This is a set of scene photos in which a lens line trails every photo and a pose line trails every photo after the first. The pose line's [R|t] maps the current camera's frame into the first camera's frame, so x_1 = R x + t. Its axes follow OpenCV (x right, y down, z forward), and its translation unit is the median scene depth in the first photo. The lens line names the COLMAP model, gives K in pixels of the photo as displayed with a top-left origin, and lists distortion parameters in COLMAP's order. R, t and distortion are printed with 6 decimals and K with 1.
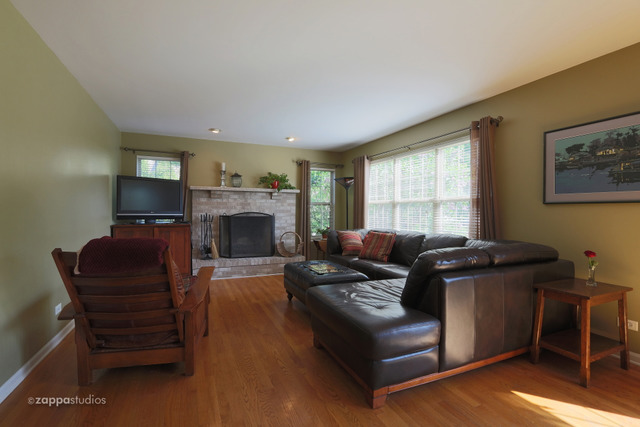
lens RADIAL K [[293.8, 0, 319.4], [0, 293.8, 213.3], [0, 0, 1]] dist [-0.011563, -0.000741]
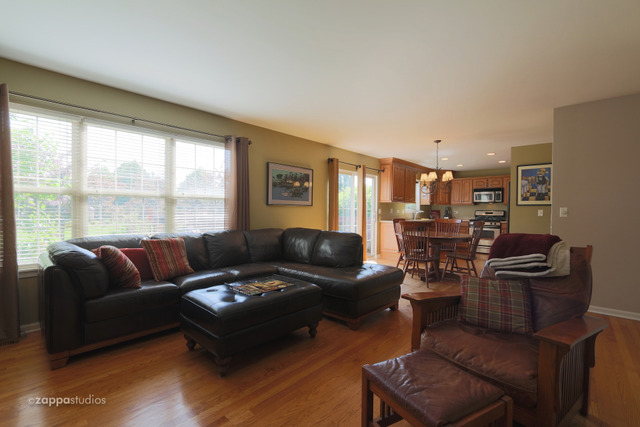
lens RADIAL K [[293.8, 0, 307.4], [0, 293.8, 214.5], [0, 0, 1]] dist [-0.011563, -0.000741]
pose [[-0.365827, -0.012116, 0.930604, -0.882481], [0.000168, 0.999914, 0.013084, -0.001085], [-0.930683, 0.004943, -0.365793, 1.435099]]
